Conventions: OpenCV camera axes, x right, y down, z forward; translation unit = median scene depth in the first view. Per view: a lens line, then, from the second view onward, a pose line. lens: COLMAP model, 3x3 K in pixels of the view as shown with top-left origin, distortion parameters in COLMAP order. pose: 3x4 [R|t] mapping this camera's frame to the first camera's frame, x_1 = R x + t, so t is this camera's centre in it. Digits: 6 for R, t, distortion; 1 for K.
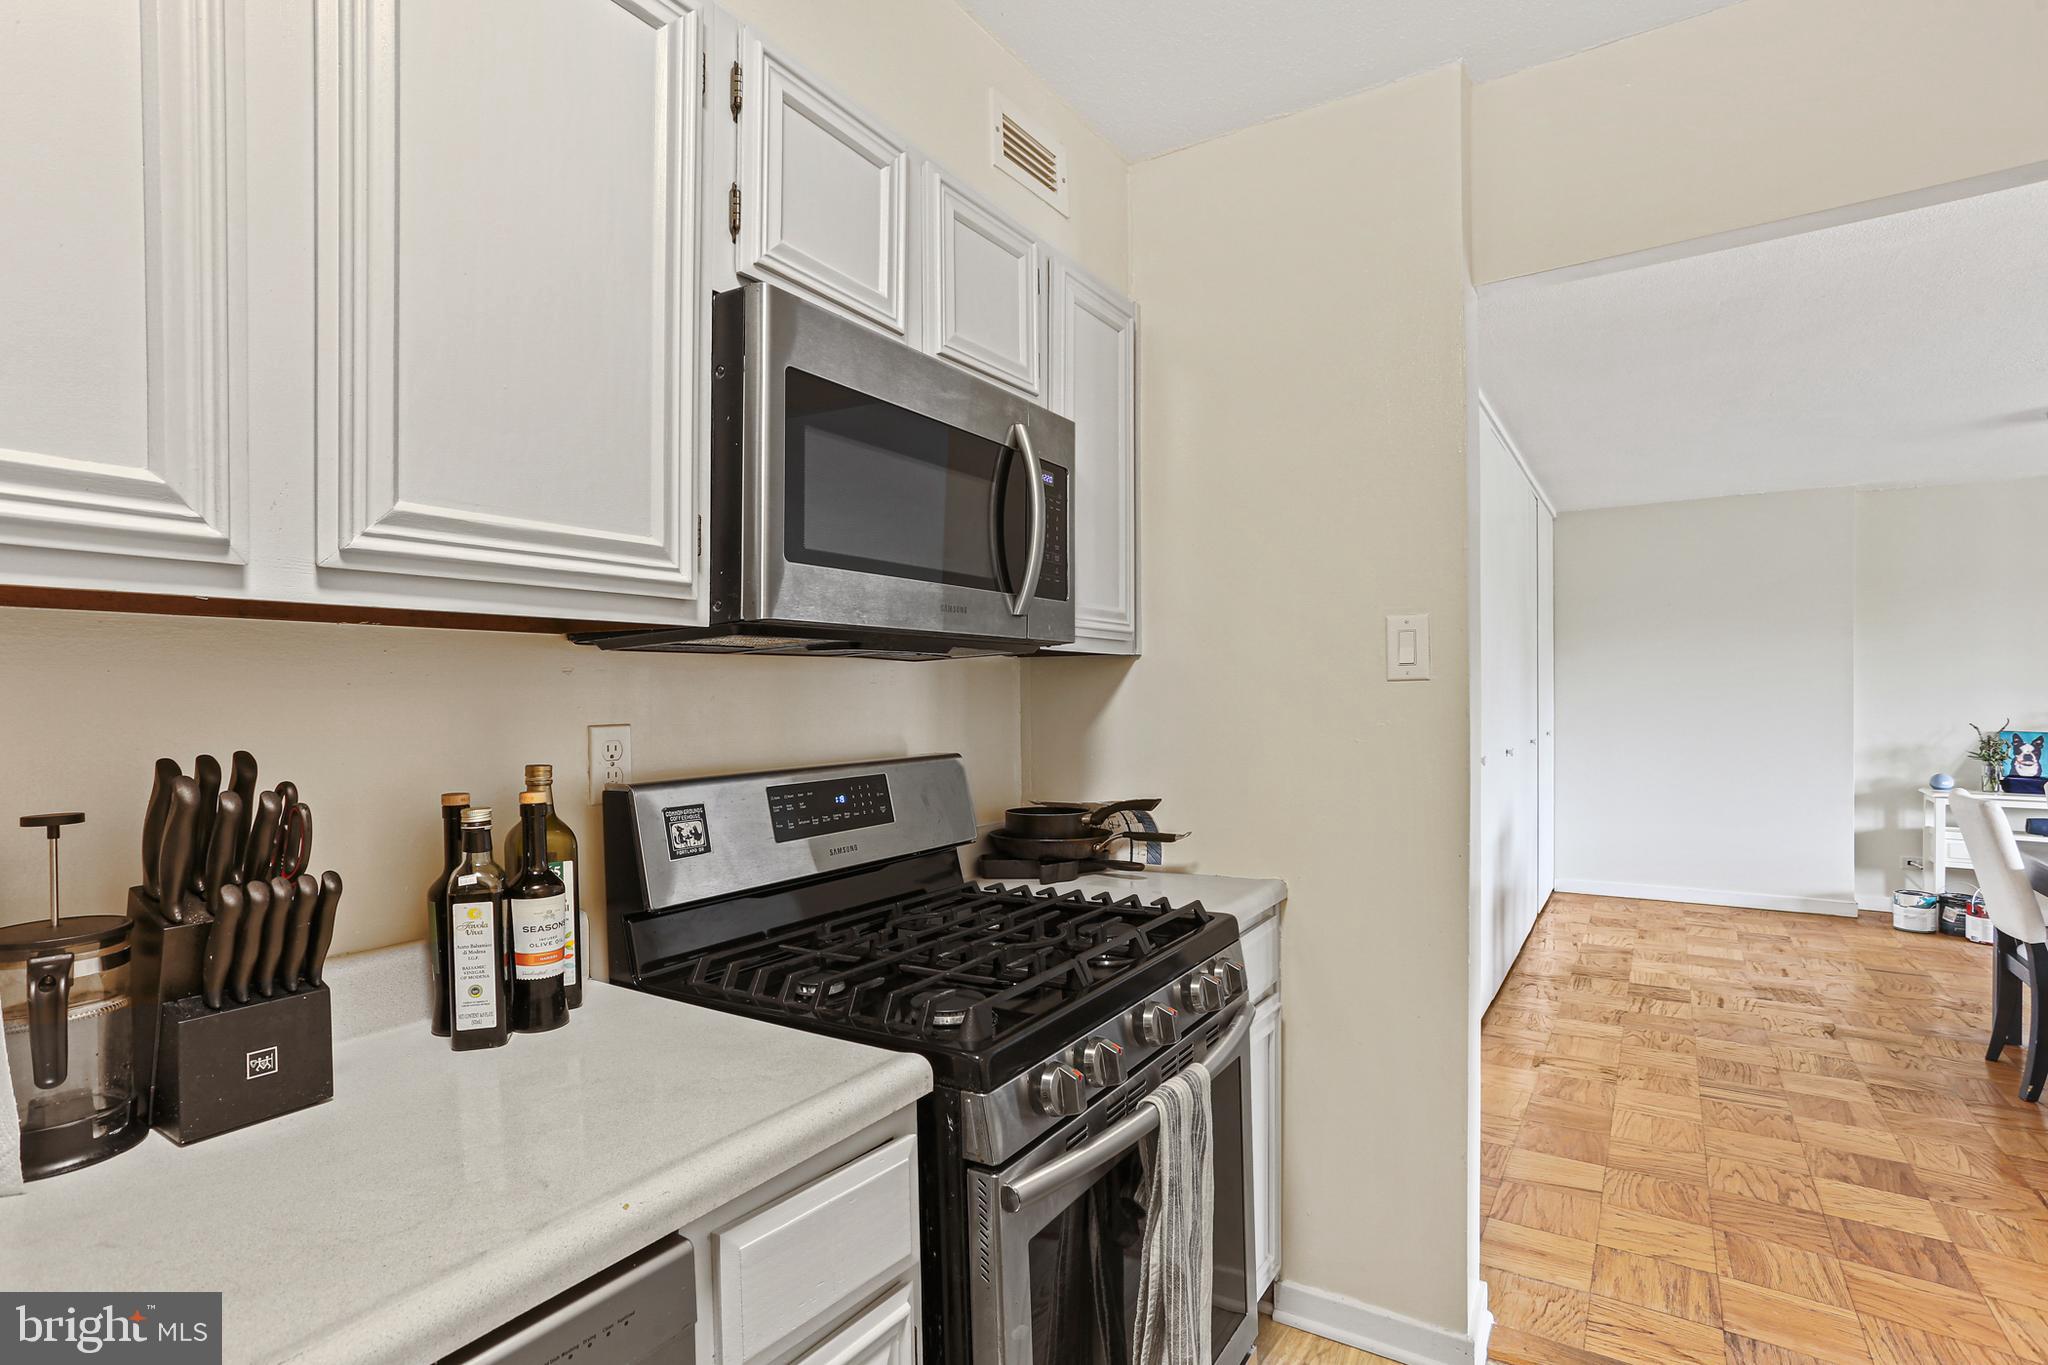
lens RADIAL K [[1006.3, 0, 1020.1], [0, 1006.3, 715.6], [0, 0, 1]] dist [-0.051449, 0.034322]
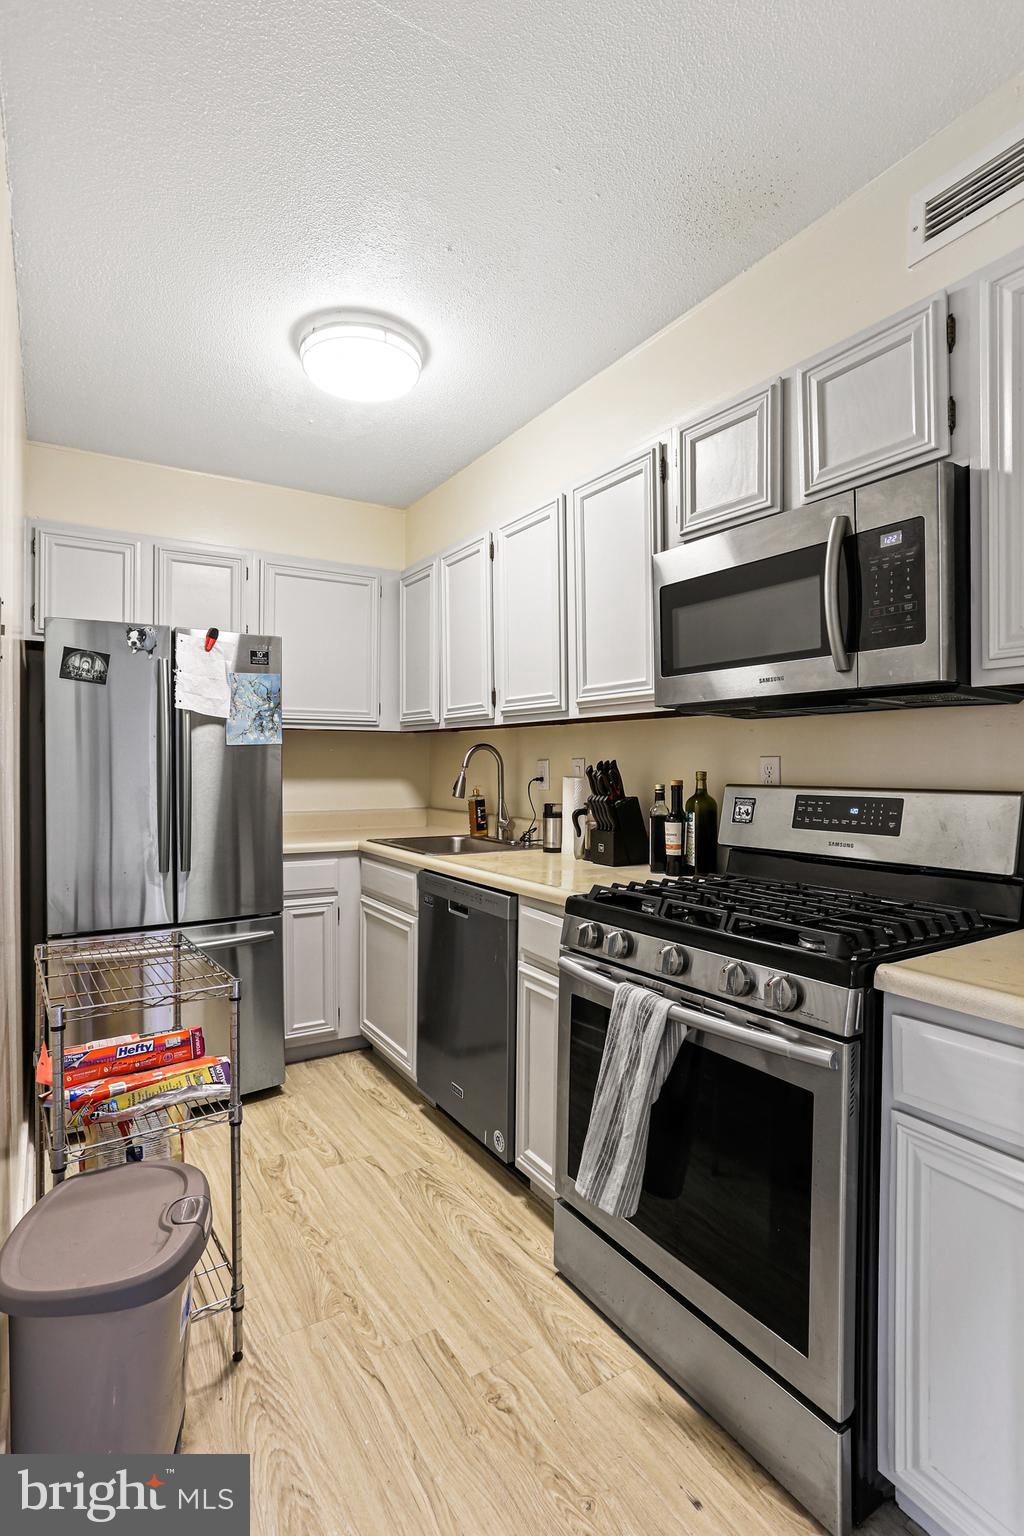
lens RADIAL K [[750.0, 0, 506.6], [0, 750.0, 759.2], [0, 0, 1]] dist [-0.055332, 0.033833]
pose [[-0.428662, 0.003902, -0.903456, 0.316489], [-0.016173, 0.999797, 0.011992, 0.001545], [0.903320, 0.019752, -0.428512, 0.322630]]
